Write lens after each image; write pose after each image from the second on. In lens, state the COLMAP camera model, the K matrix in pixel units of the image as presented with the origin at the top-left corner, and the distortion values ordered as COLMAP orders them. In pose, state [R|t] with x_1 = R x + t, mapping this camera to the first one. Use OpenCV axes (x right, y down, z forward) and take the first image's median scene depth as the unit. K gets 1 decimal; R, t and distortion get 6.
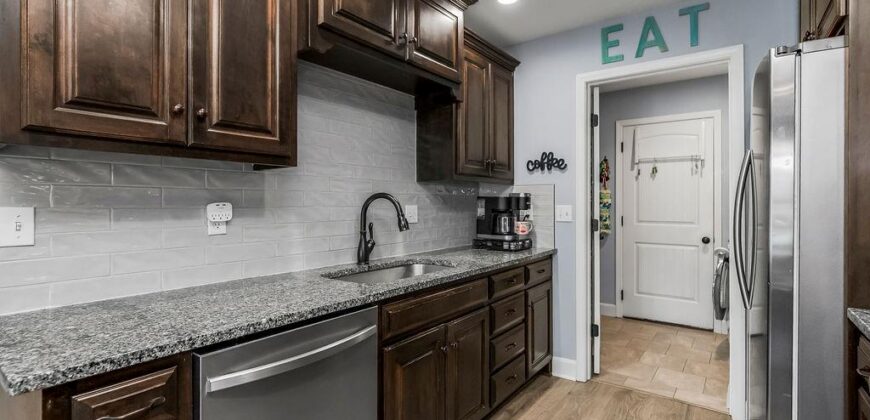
lens RADIAL K [[409.6, 0, 435.9], [0, 409.6, 203.2], [0, 0, 1]] dist [-0.002678, -0.000842]
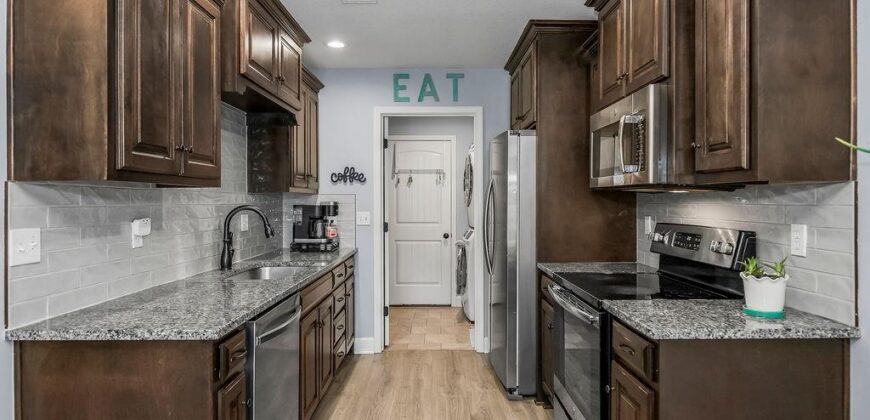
lens RADIAL K [[489.5, 0, 435.0], [0, 489.5, 210.0], [0, 0, 1]] dist [-0.000214, -0.000220]
pose [[0.808143, -0.015270, 0.588788, -0.372981], [0.006431, 0.999833, 0.017105, -0.023410], [-0.588951, -0.010037, 0.808107, -0.299477]]
